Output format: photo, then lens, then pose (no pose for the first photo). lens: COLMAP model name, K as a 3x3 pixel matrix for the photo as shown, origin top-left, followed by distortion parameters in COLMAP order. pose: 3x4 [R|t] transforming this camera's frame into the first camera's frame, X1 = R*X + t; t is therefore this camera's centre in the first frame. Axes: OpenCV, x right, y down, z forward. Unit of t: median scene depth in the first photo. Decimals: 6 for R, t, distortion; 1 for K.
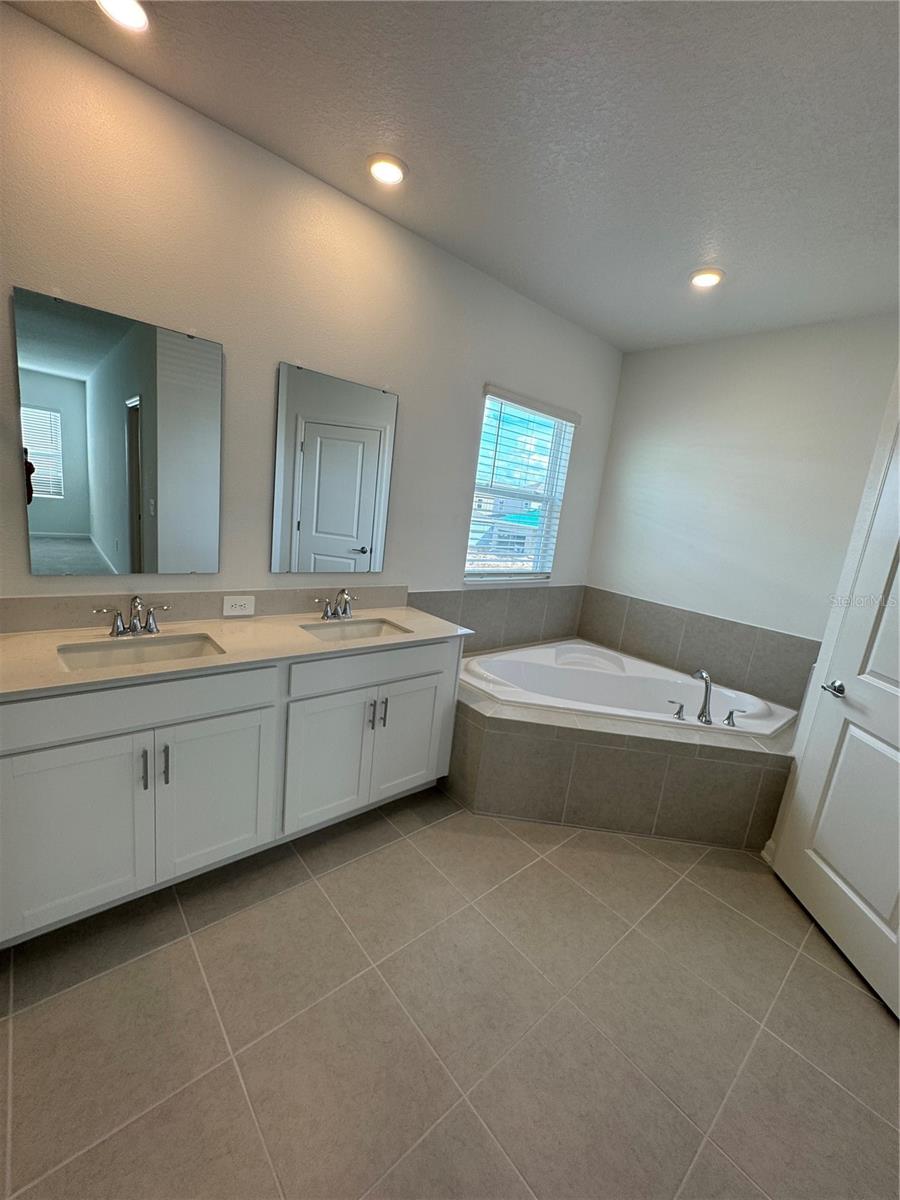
lens RADIAL K [[477.3, 0, 450.0], [0, 477.3, 600.0], [0, 0, 1]] dist [-0.001274, 0.000289]
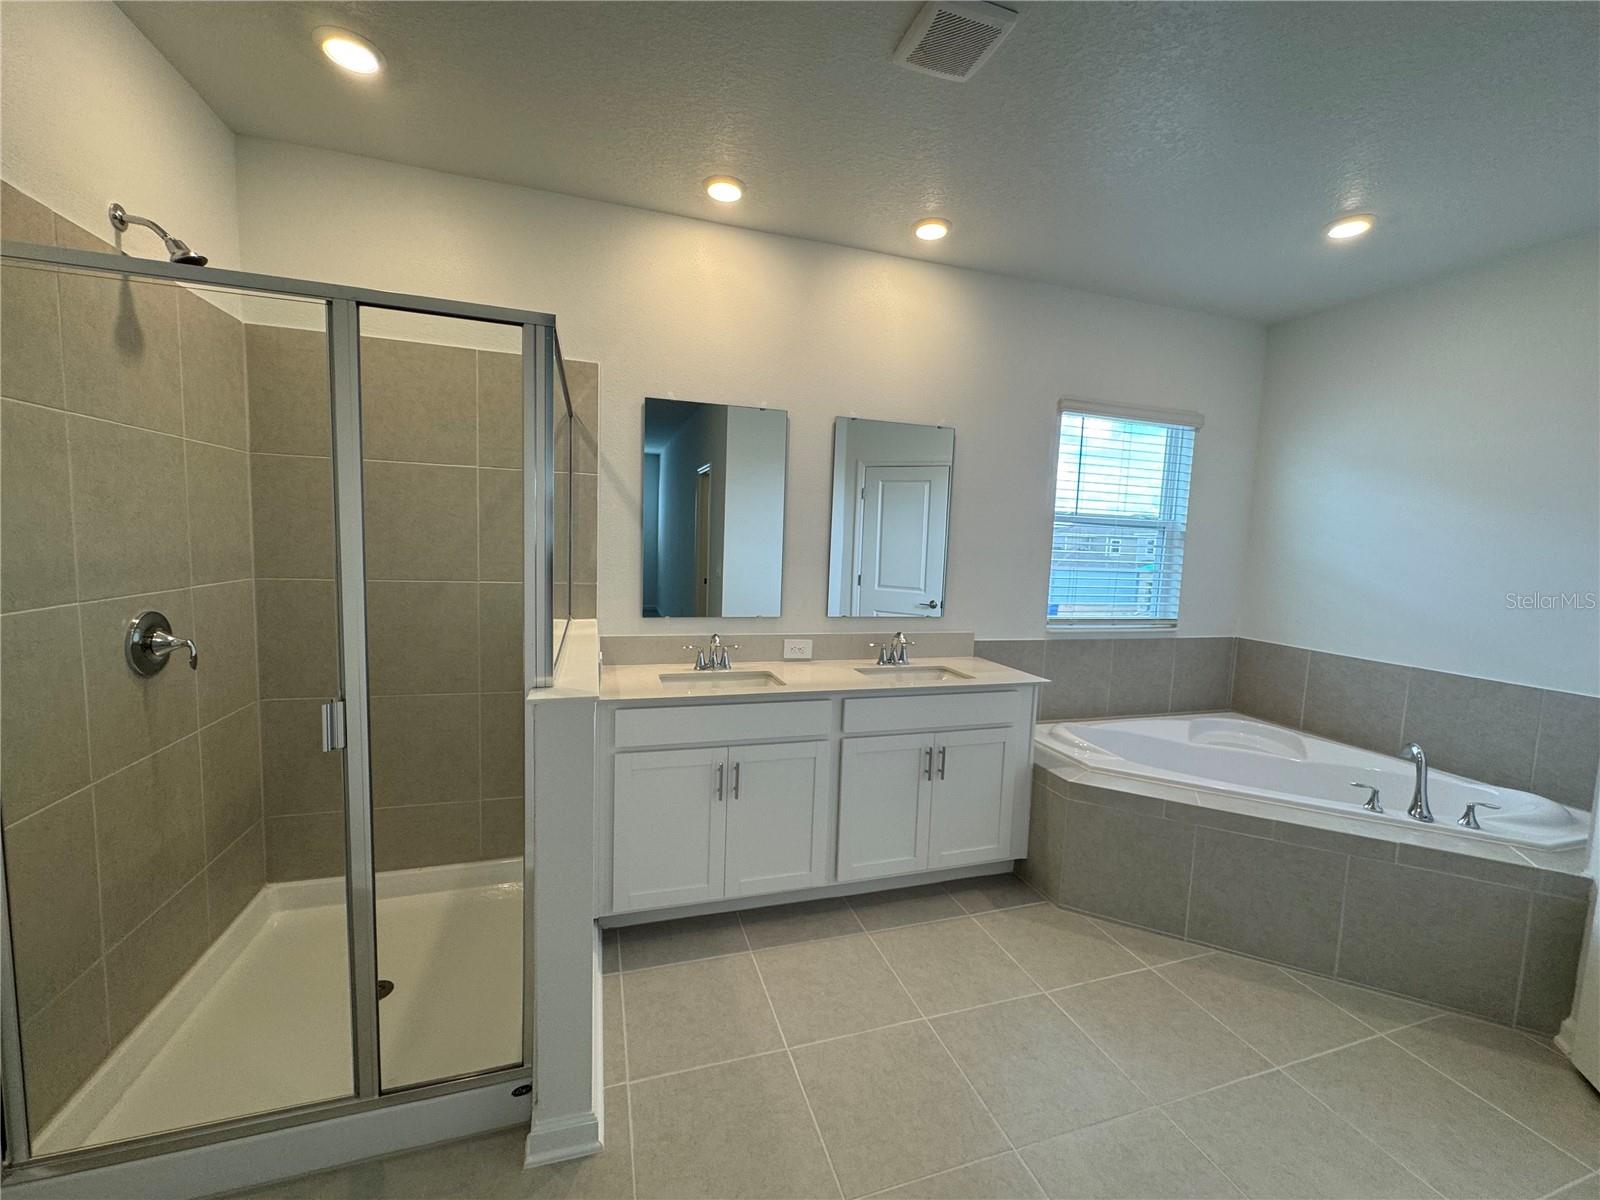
lens RADIAL K [[636.4, 0, 800.0], [0, 636.4, 600.0], [0, 0, 1]] dist [-0.001274, 0.000289]
pose [[0.916797, -0.042341, -0.397102, 0.098903], [-0.012677, 0.990777, -0.134909, 0.083662], [0.399152, 0.128718, 0.907805, -0.229017]]
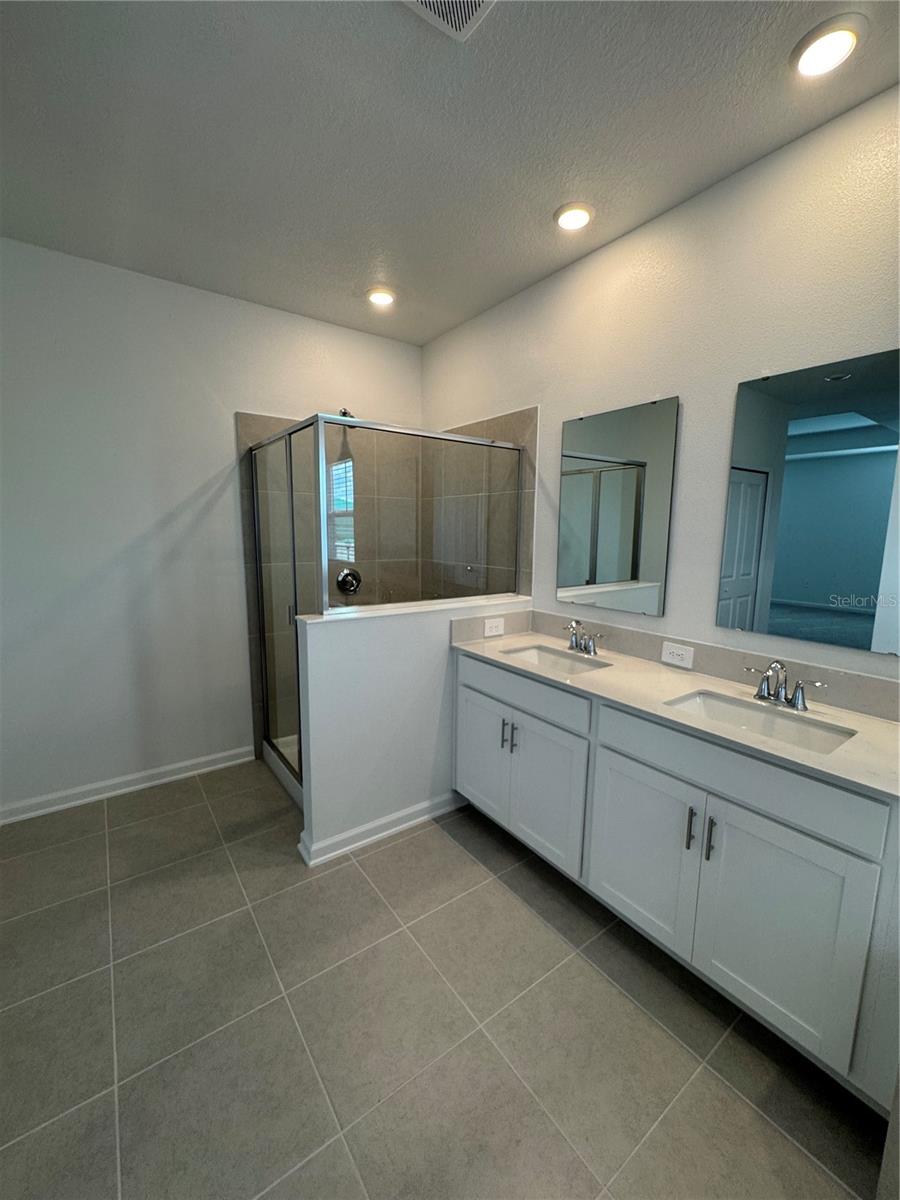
lens RADIAL K [[482.6, 0, 450.8], [0, 482.6, 603.0], [0, 0, 1]] dist [0.000473, 0.000347]
pose [[-0.080947, 0.030717, -0.996245, 0.495862], [-0.227041, 0.972680, 0.048438, -0.029846], [0.970515, 0.230109, -0.071762, 0.559892]]
